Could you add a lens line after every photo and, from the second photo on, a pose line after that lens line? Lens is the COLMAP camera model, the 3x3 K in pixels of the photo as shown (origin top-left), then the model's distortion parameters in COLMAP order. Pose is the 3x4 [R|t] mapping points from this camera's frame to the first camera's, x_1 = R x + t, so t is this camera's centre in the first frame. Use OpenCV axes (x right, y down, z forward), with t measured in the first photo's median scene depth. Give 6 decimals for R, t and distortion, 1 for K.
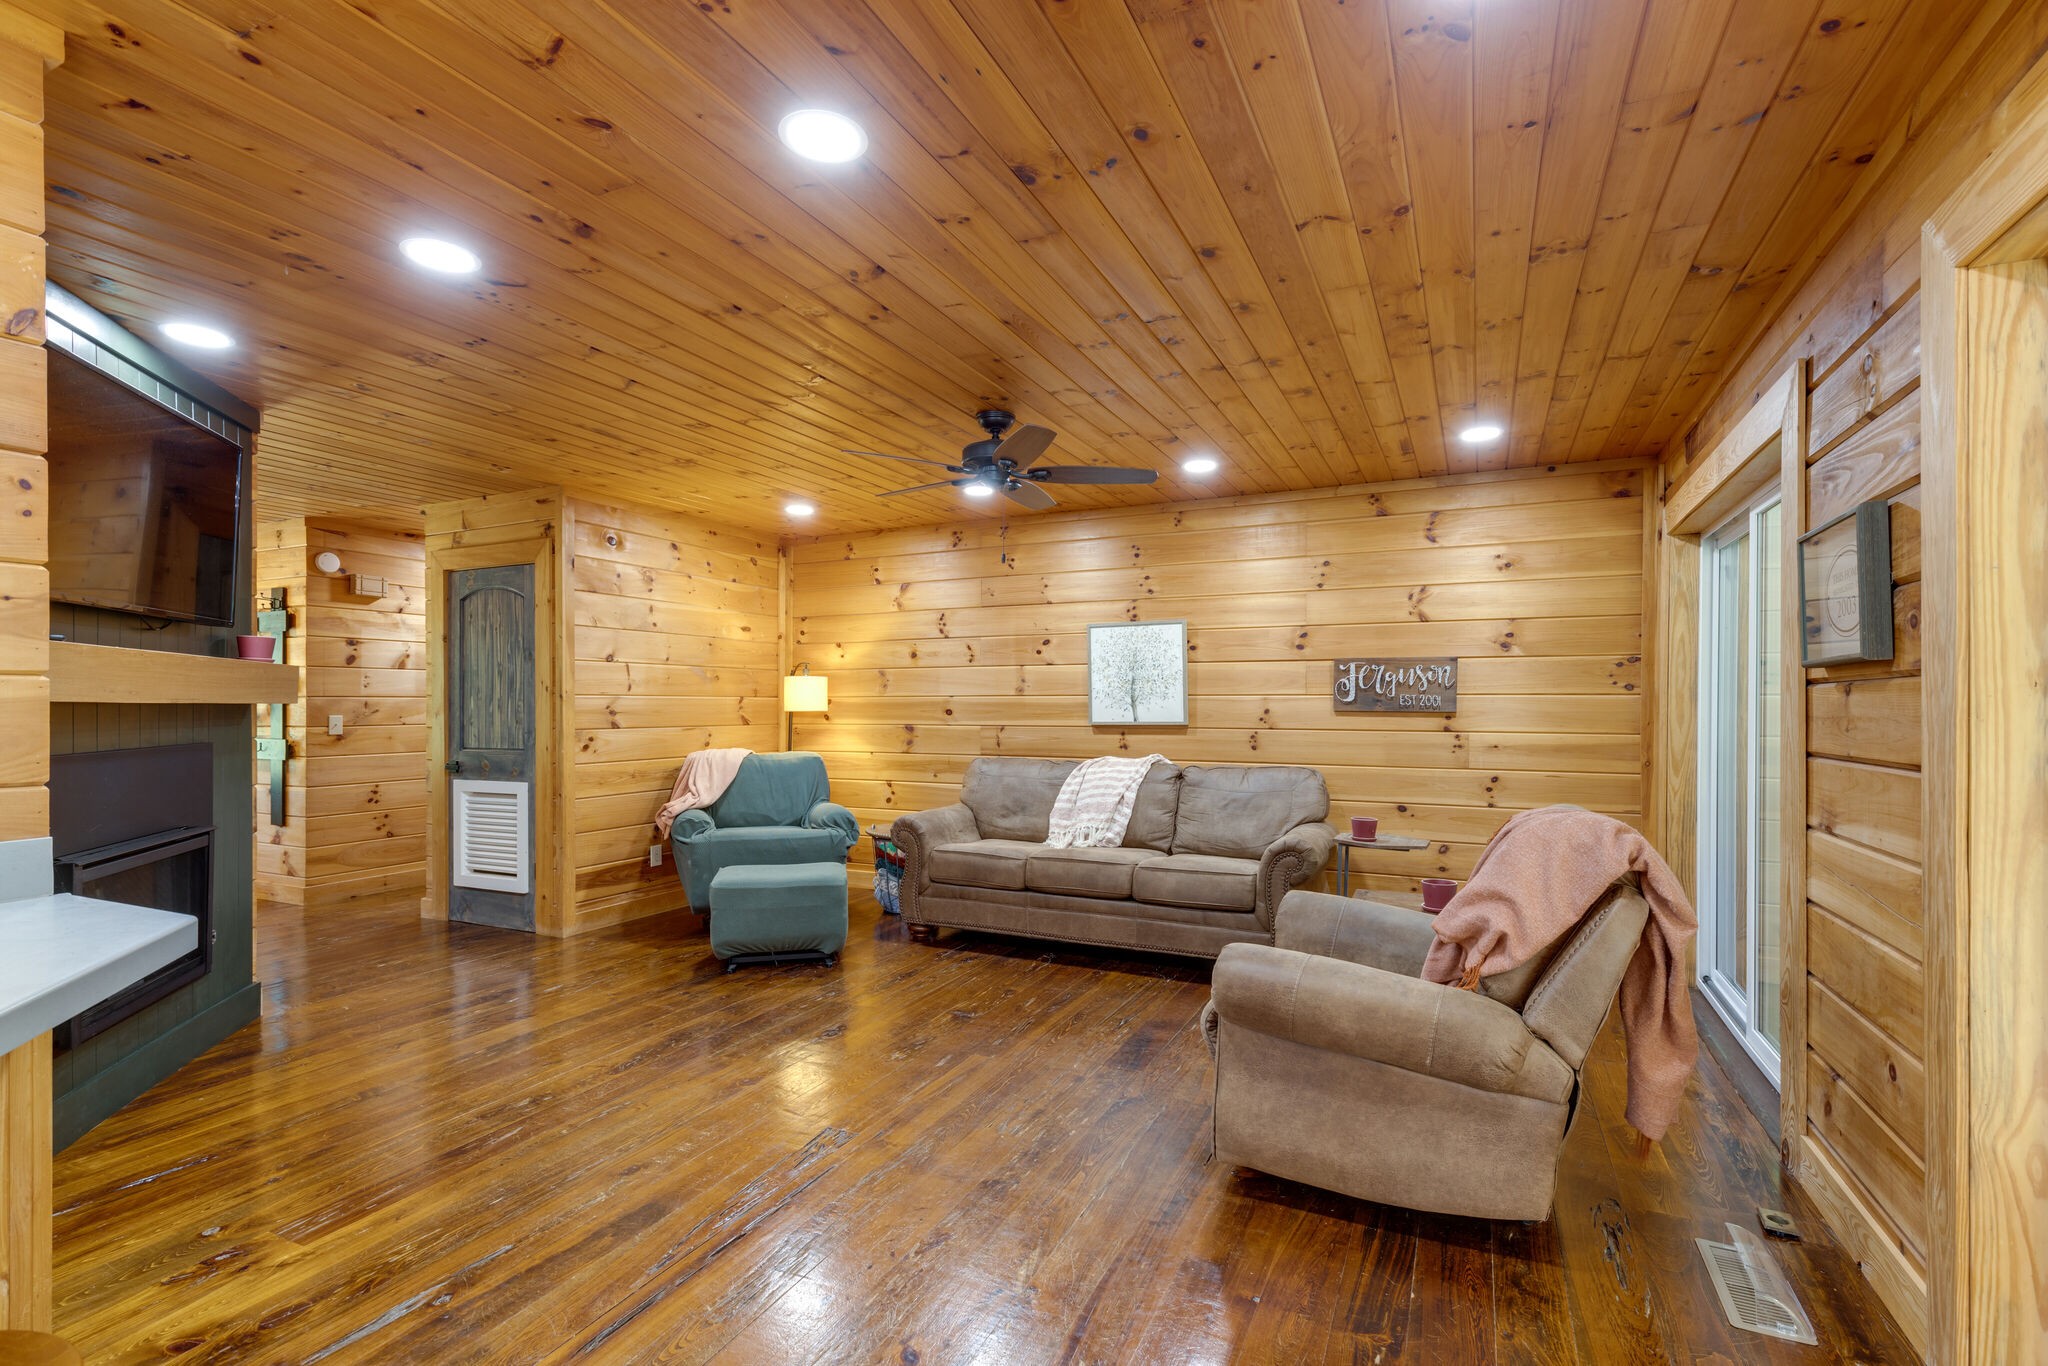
lens RADIAL K [[939.5, 0, 1018.6], [0, 939.5, 698.8], [0, 0, 1]] dist [0.005630, -0.001049]
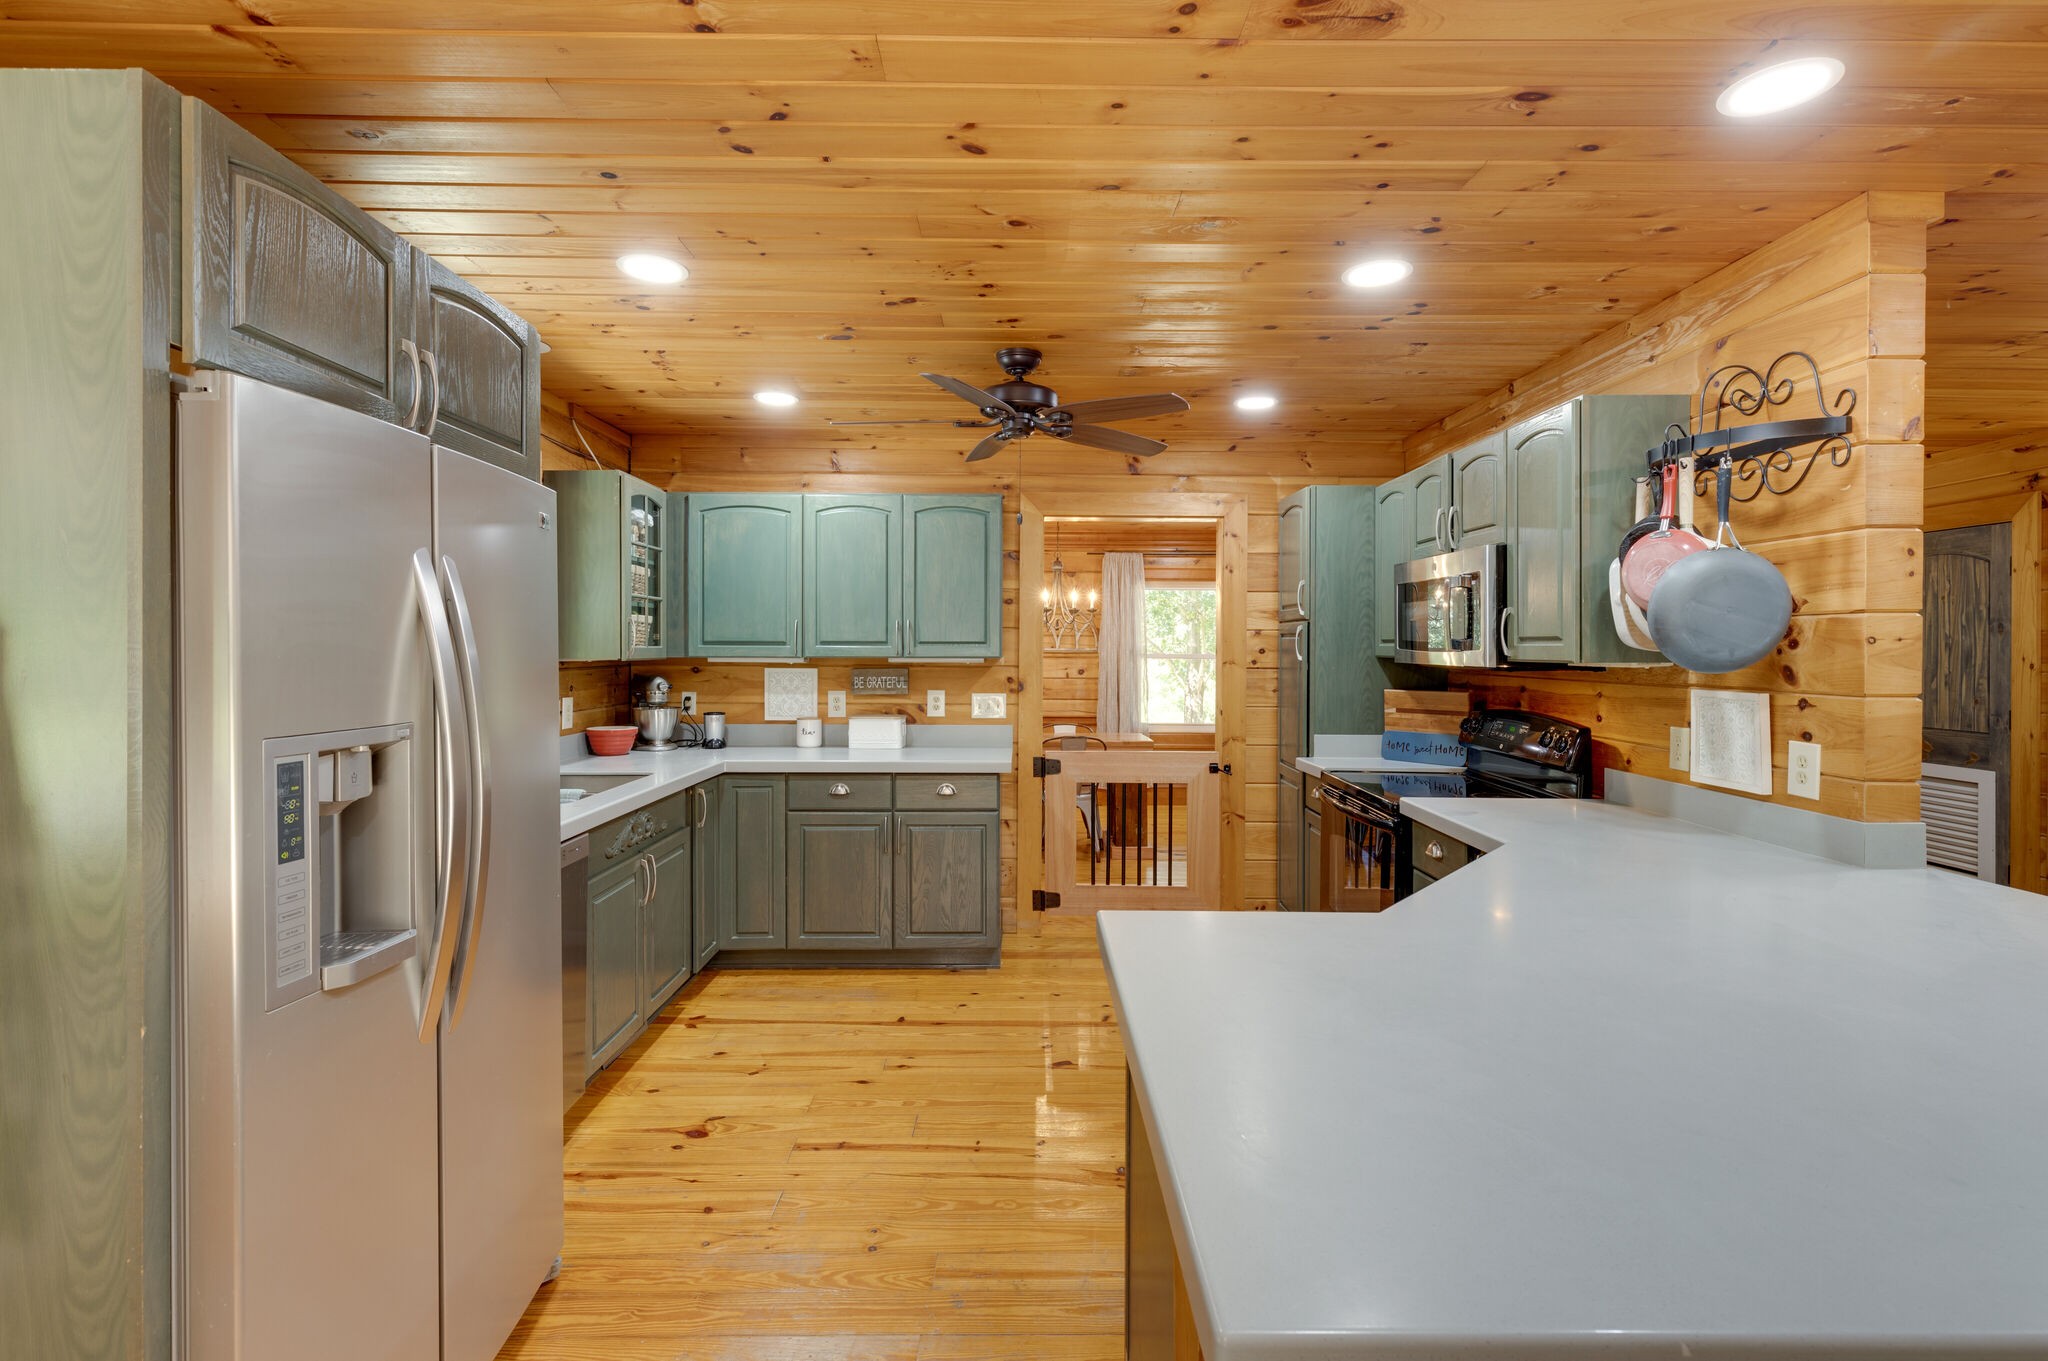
lens RADIAL K [[939.5, 0, 1024.7], [0, 939.5, 645.2], [0, 0, 1]] dist [0.005630, -0.001049]
pose [[0.440791, 0.001986, -0.897607, -0.130157], [-0.000253, 0.999998, 0.002088, -0.031329], [0.897610, -0.000693, 0.440791, -0.210081]]
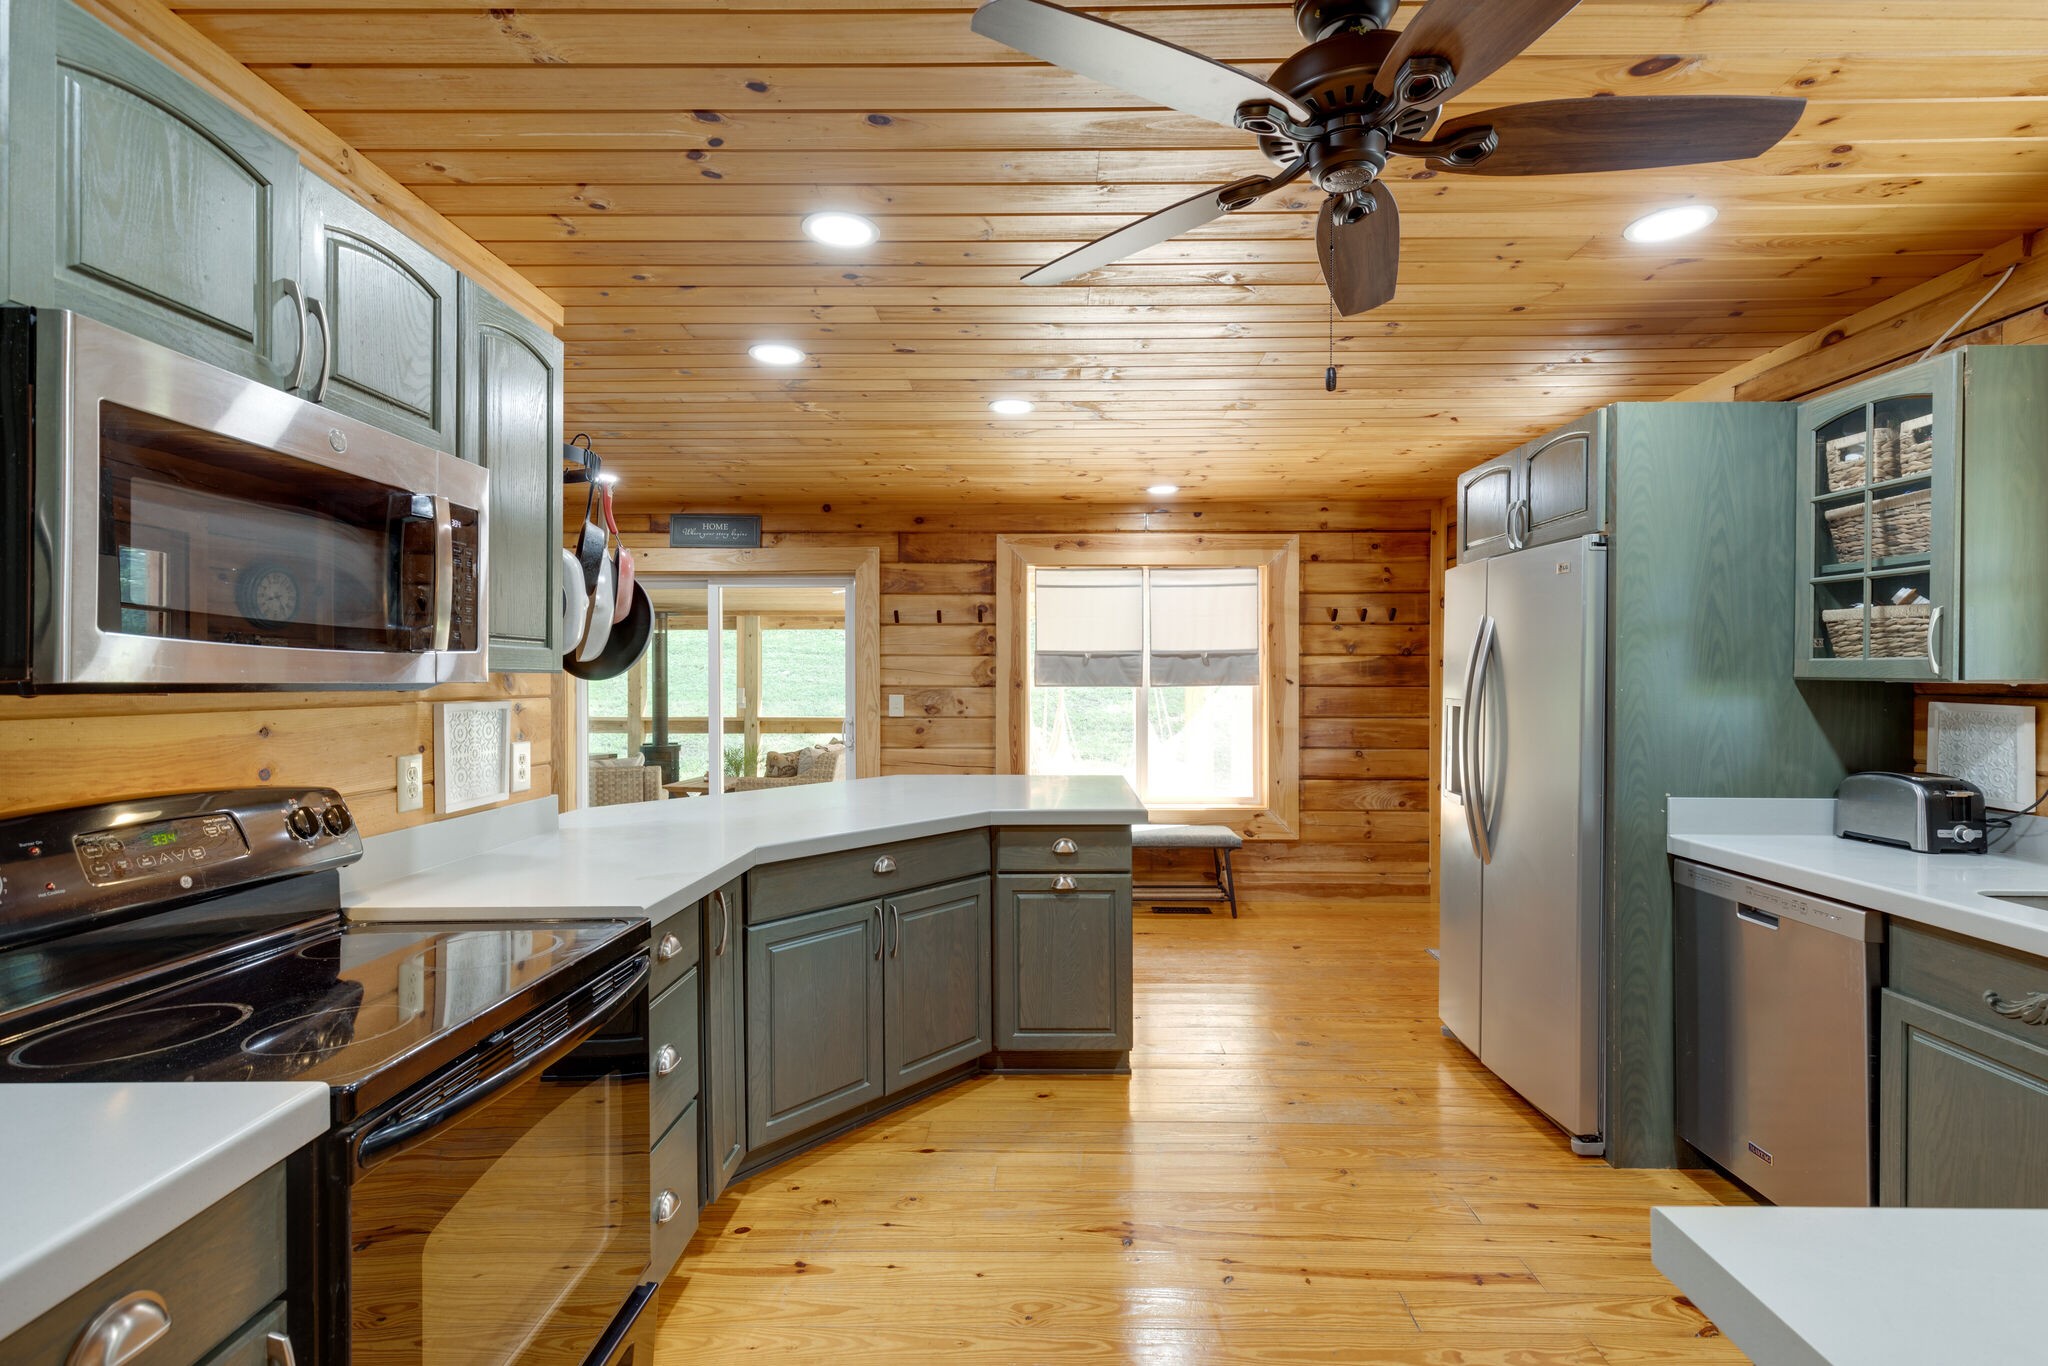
lens RADIAL K [[939.5, 0, 1031.4], [0, 939.5, 678.0], [0, 0, 1]] dist [0.005630, -0.001049]
pose [[-0.432110, 0.003098, 0.901816, -0.964259], [-0.002506, 0.999986, -0.004636, -0.015600], [-0.901818, -0.004263, -0.432096, 0.306462]]
